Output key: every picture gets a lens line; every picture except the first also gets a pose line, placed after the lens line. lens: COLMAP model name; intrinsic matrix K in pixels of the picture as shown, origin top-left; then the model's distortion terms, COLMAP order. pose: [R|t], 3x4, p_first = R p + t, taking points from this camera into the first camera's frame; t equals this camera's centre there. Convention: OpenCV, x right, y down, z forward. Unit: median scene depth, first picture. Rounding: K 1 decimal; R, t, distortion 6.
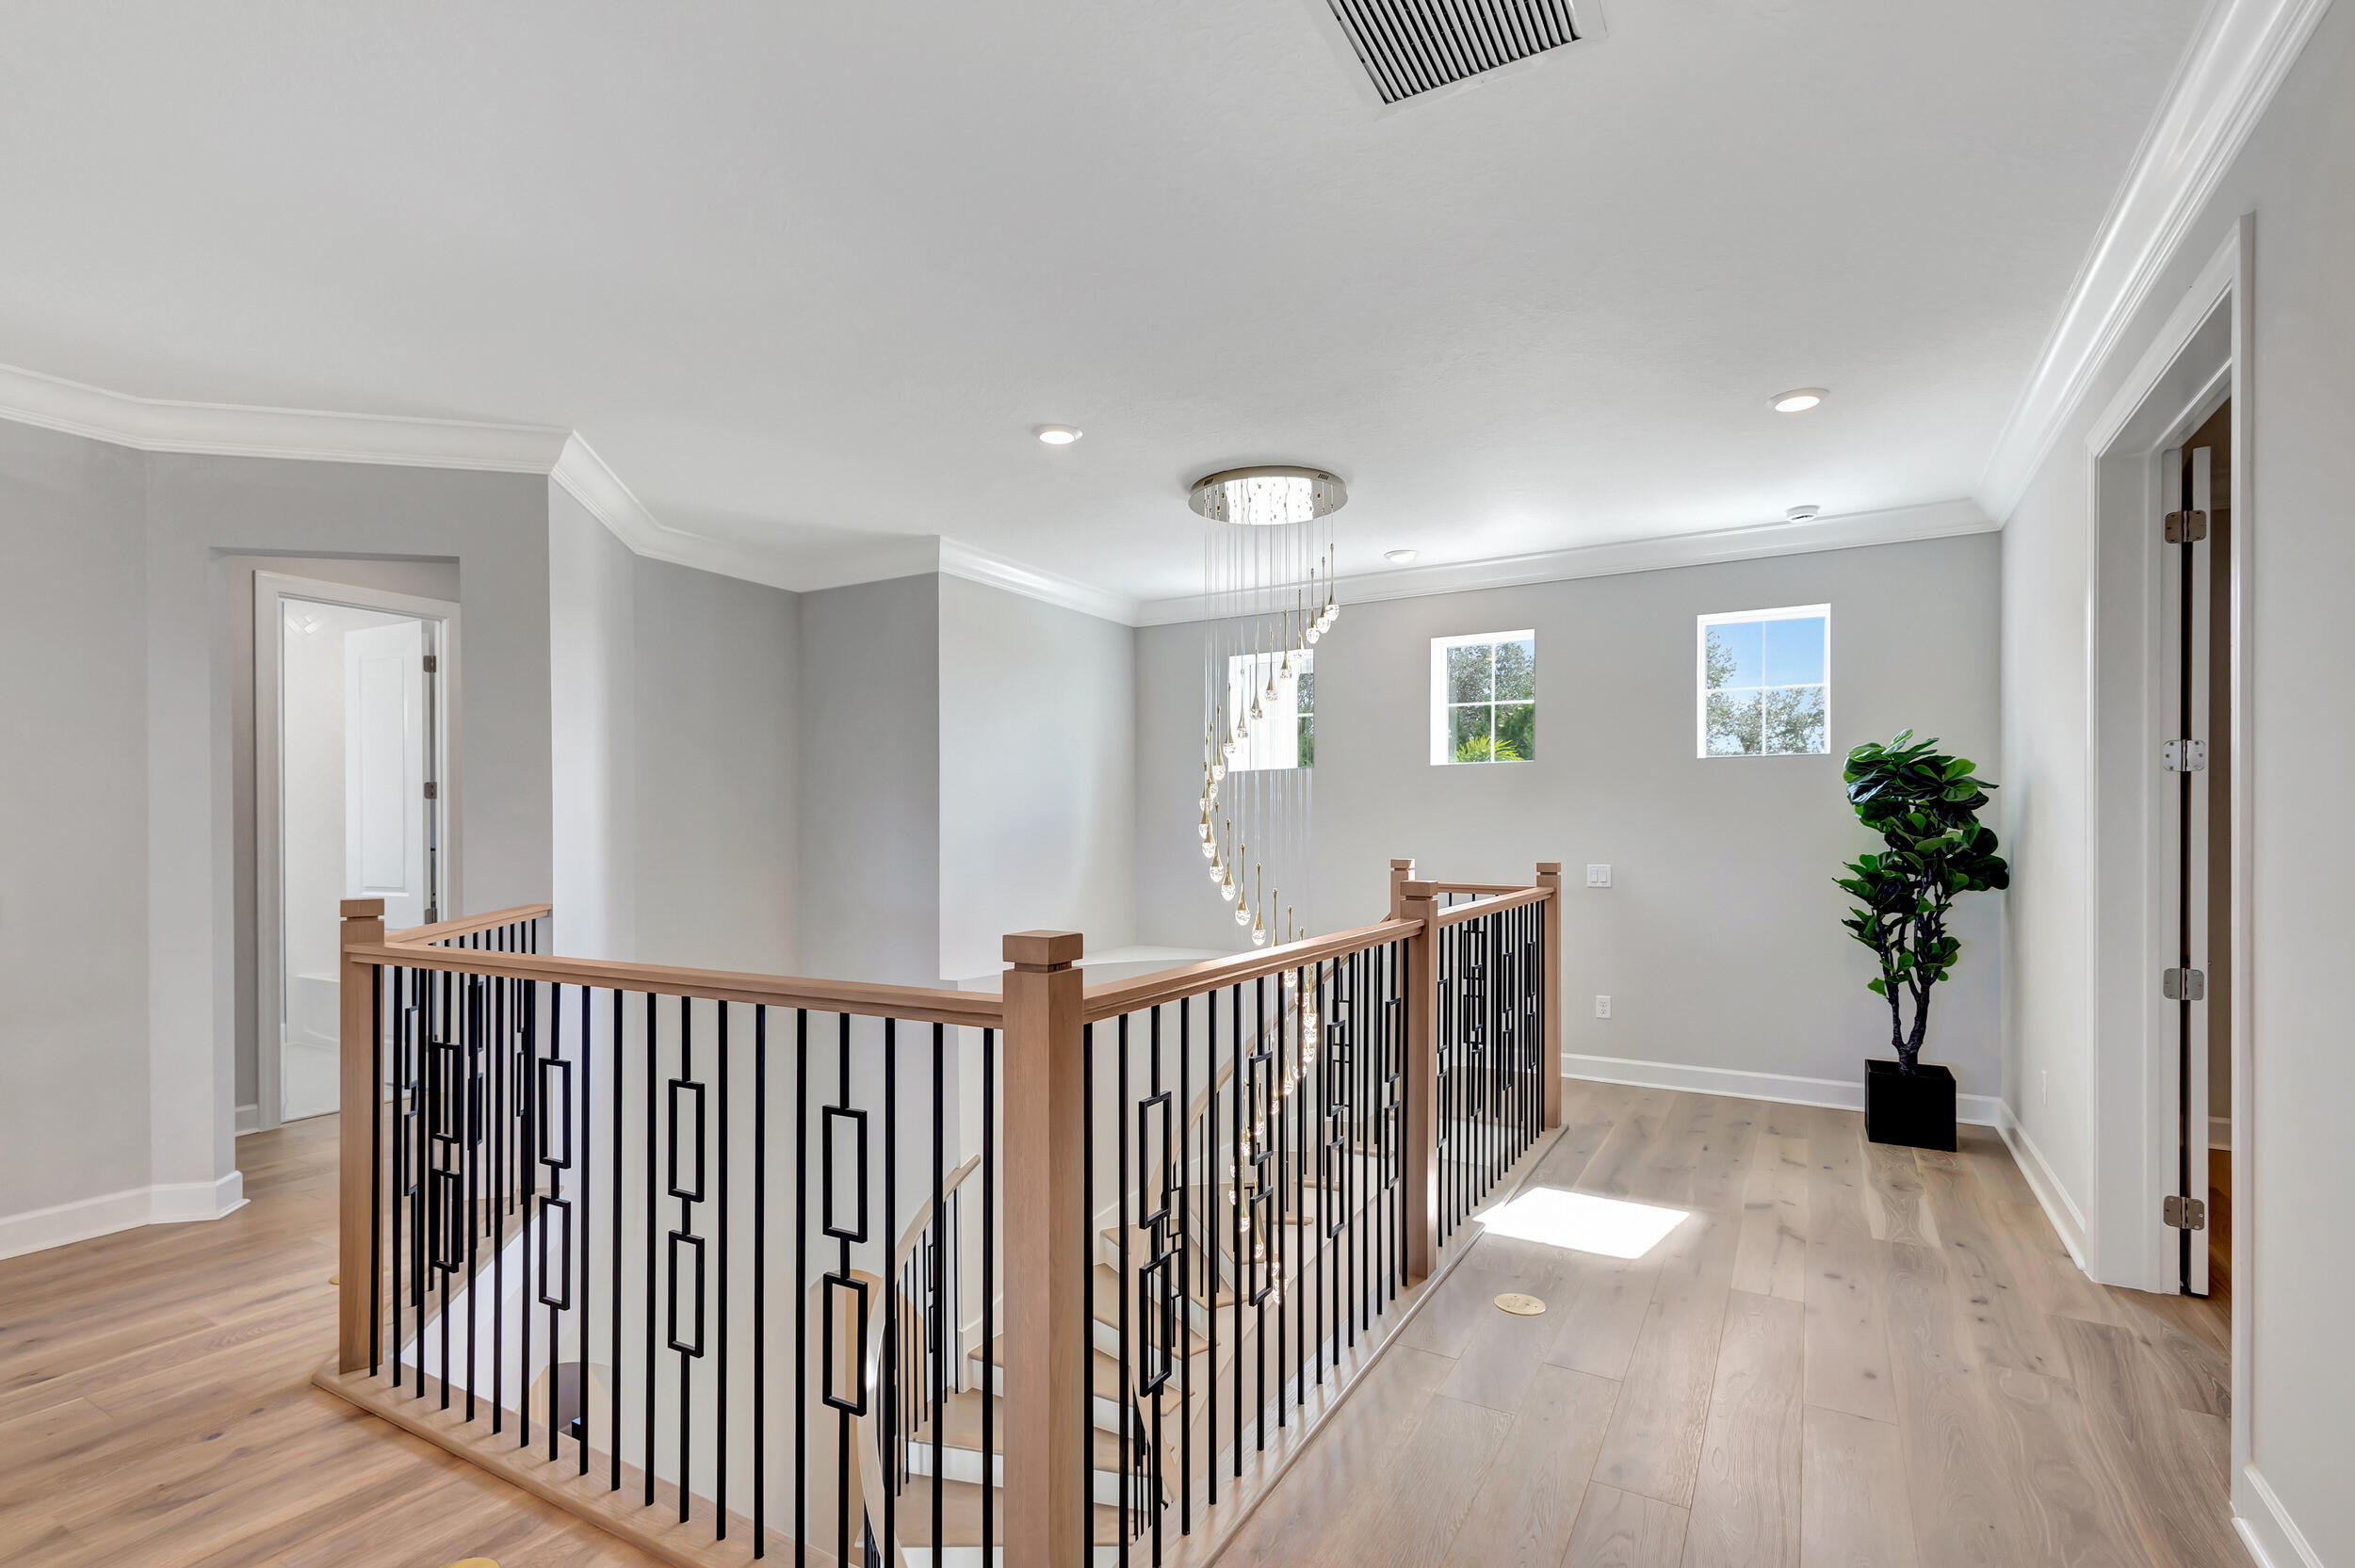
lens RADIAL K [[1088.6, 0, 1182.6], [0, 1088.6, 834.3], [0, 0, 1]] dist [-0.003933, -0.001711]
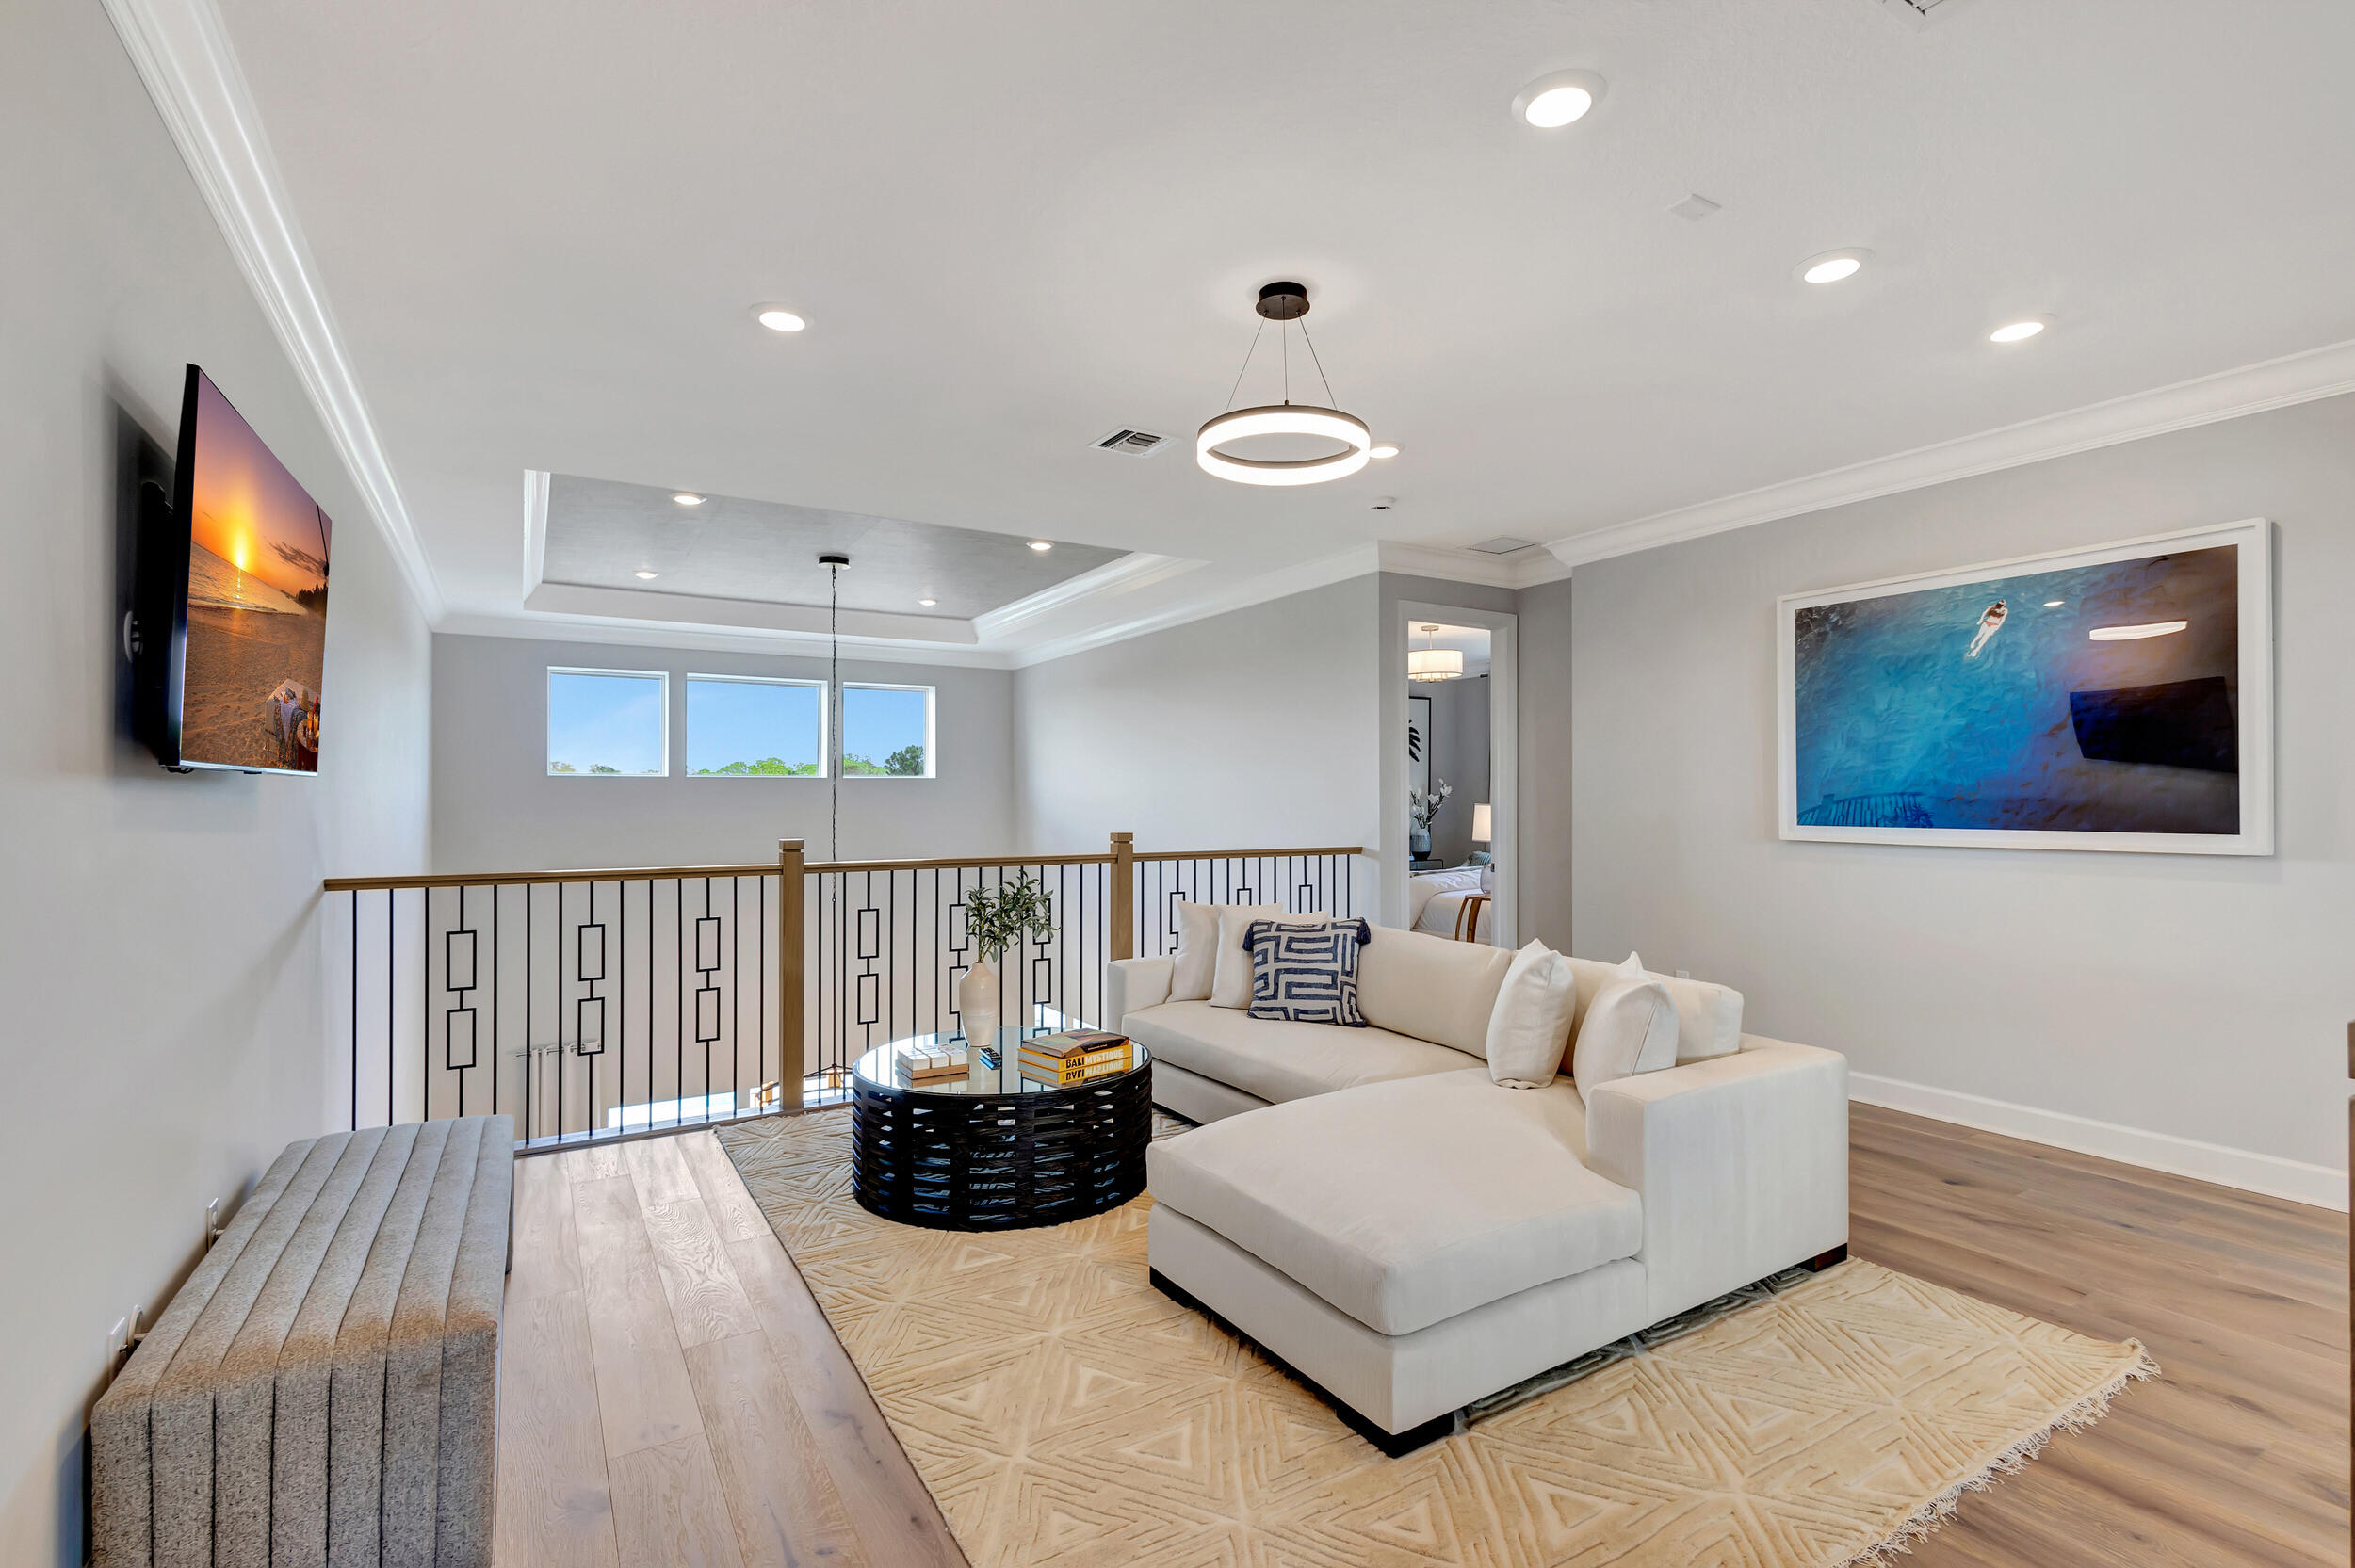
lens RADIAL K [[1088.6, 0, 1180.7], [0, 1088.6, 784.5], [0, 0, 1]] dist [-0.003933, -0.001711]
pose [[-0.496107, -0.002620, -0.868257, 0.699282], [0.000613, 0.999994, -0.003368, -0.018394], [0.868261, -0.002204, -0.496103, 1.186429]]
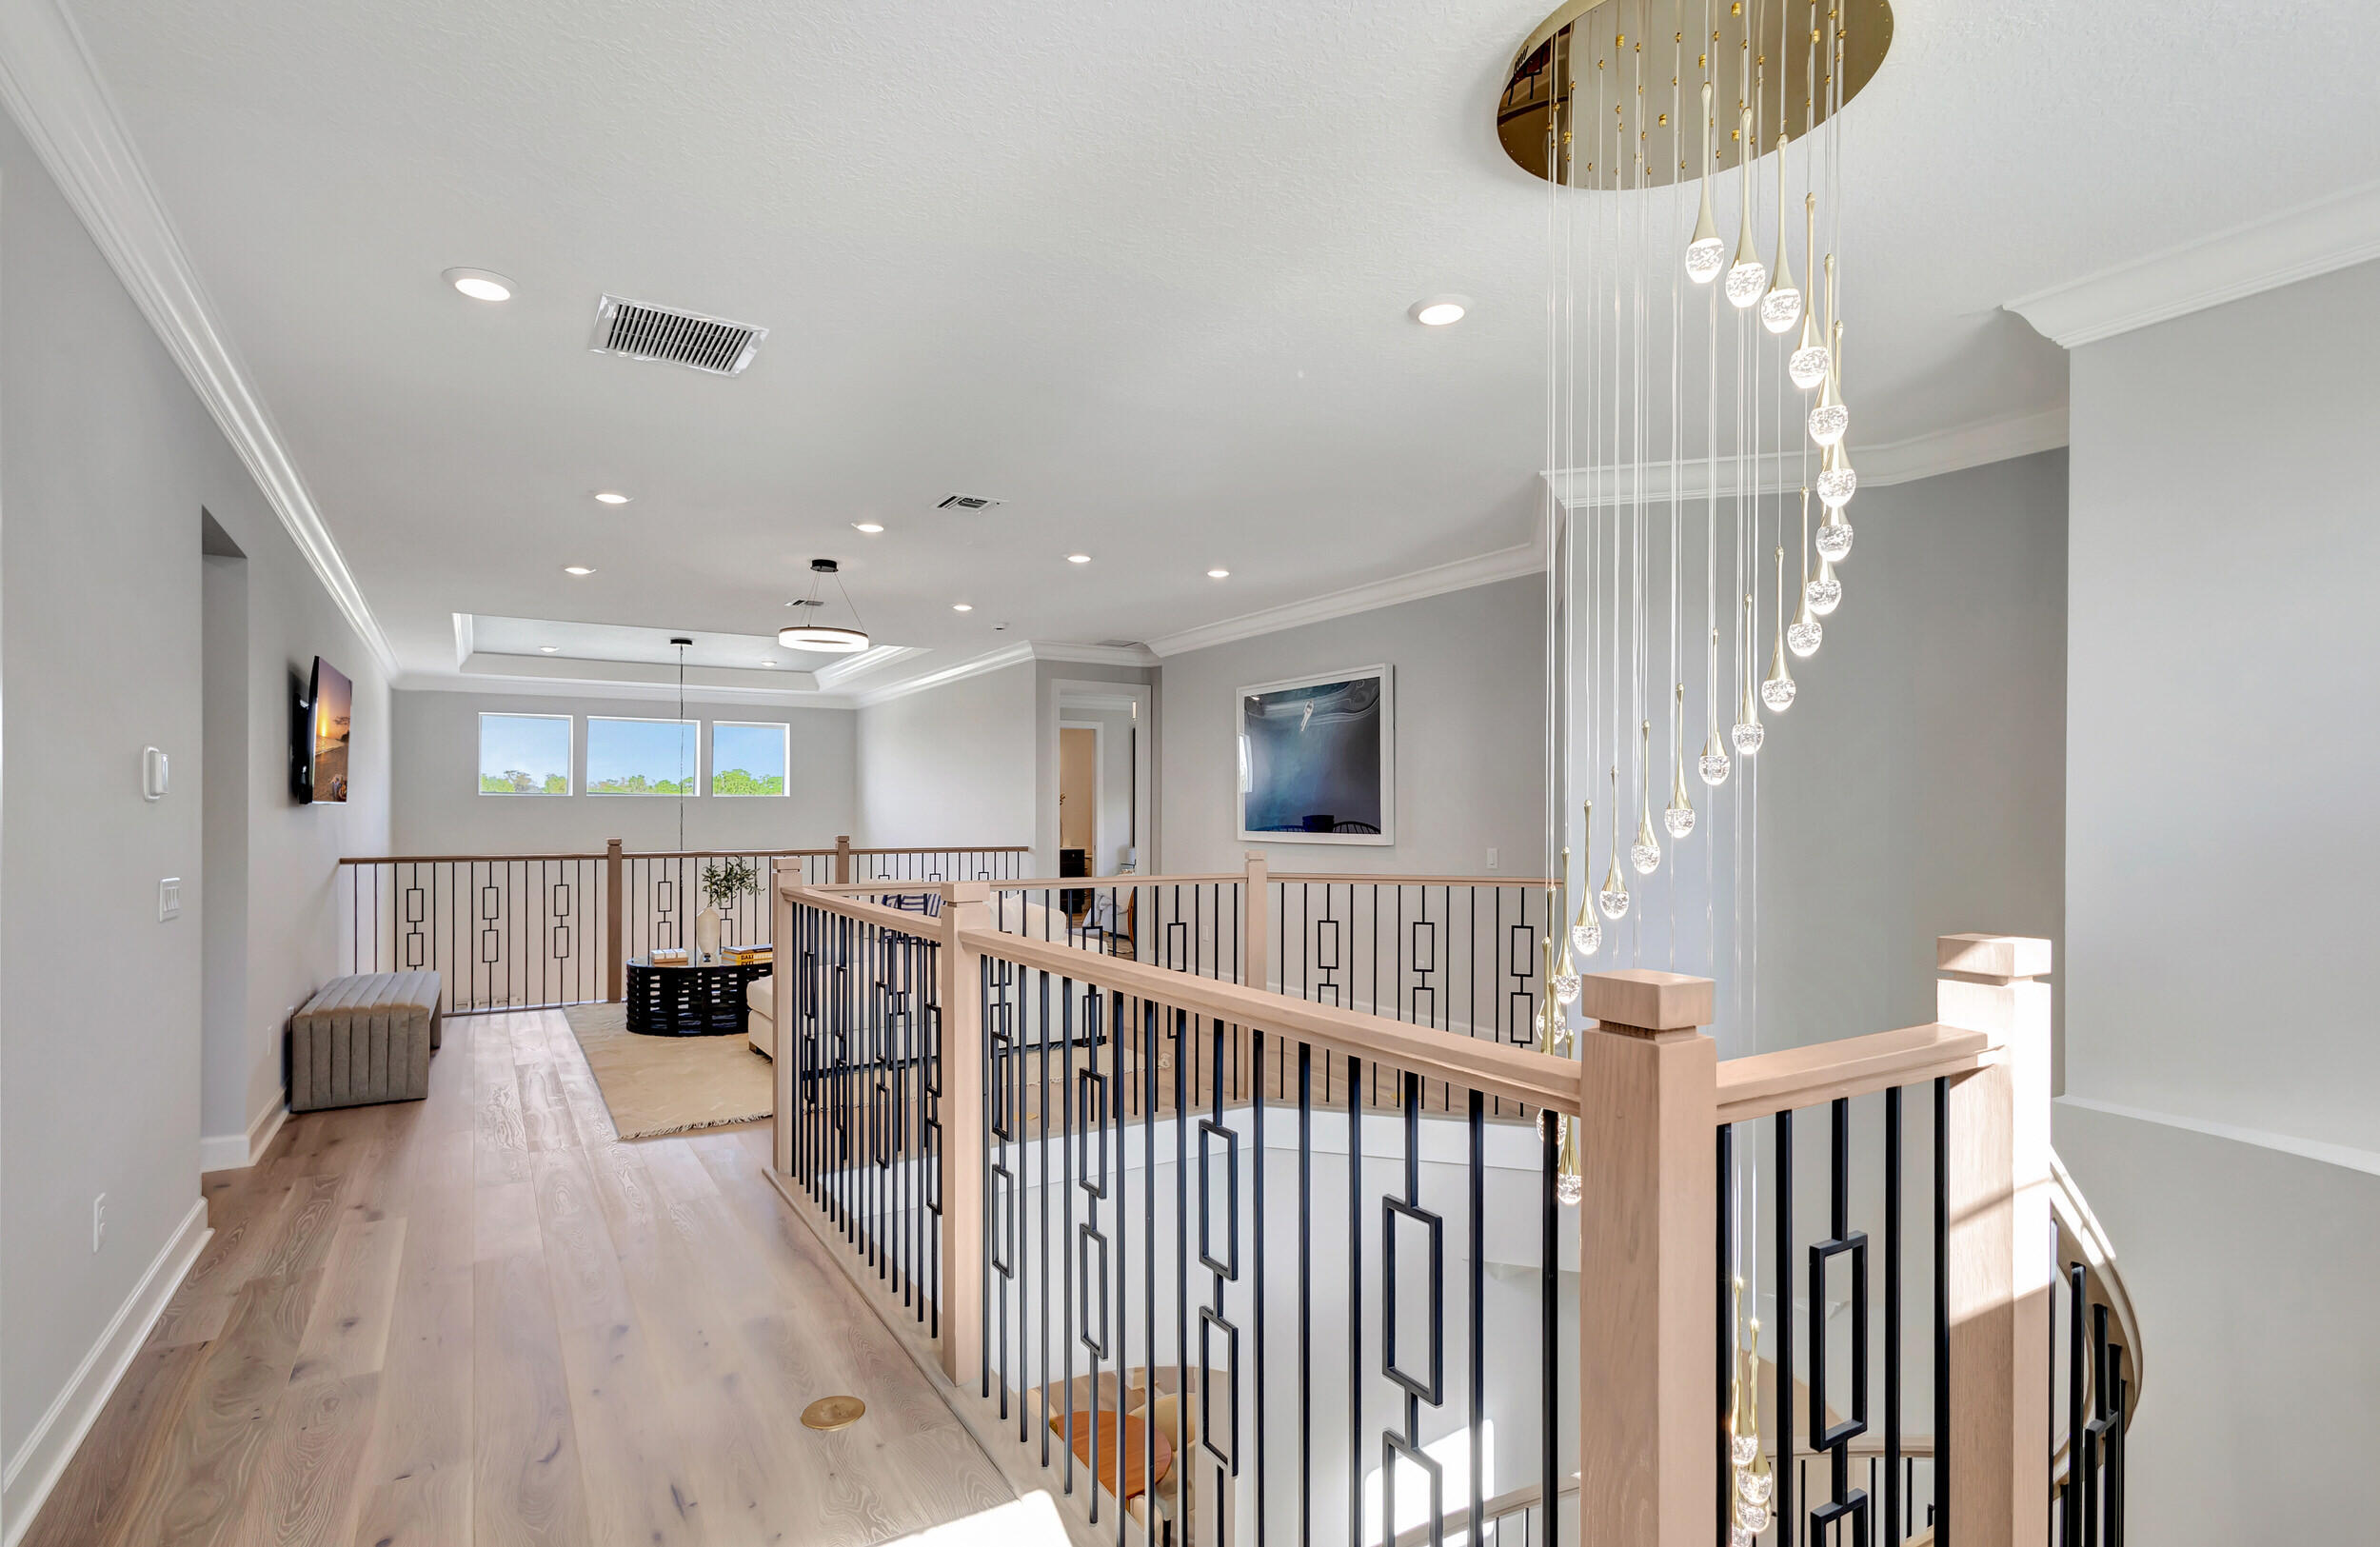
lens RADIAL K [[1191.9, 0, 1192.5], [0, 1191.9, 790.7], [0, 0, 1]] dist [0.002610, -0.000040]
pose [[-0.498325, -0.006385, -0.866967, 1.613934], [-0.001293, 0.999977, -0.006621, -0.048159], [0.866989, -0.002178, -0.498322, 2.956822]]
